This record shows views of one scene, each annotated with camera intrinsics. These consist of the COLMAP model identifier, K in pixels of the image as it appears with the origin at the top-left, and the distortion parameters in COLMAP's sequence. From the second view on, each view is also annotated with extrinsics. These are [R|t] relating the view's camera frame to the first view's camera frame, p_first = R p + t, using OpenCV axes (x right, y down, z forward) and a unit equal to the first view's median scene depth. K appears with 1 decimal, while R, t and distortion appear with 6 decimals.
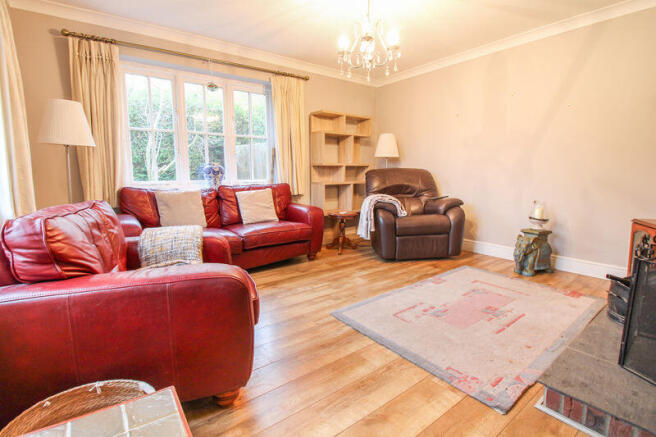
lens RADIAL K [[313.7, 0, 324.8], [0, 313.7, 216.9], [0, 0, 1]] dist [0.006096, -0.004928]
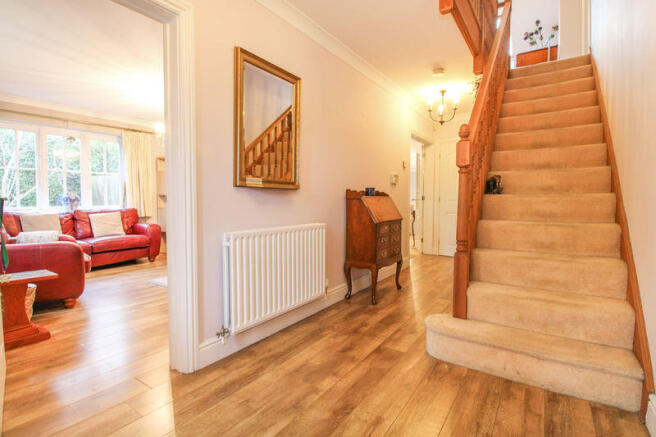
lens RADIAL K [[313.7, 0, 316.5], [0, 313.7, 213.6], [0, 0, 1]] dist [0.006096, -0.004928]
pose [[0.952013, -0.011949, 0.305824, 0.238239], [0.040054, 0.995508, -0.085790, 0.072980], [-0.303426, 0.093923, 0.948215, -0.595406]]
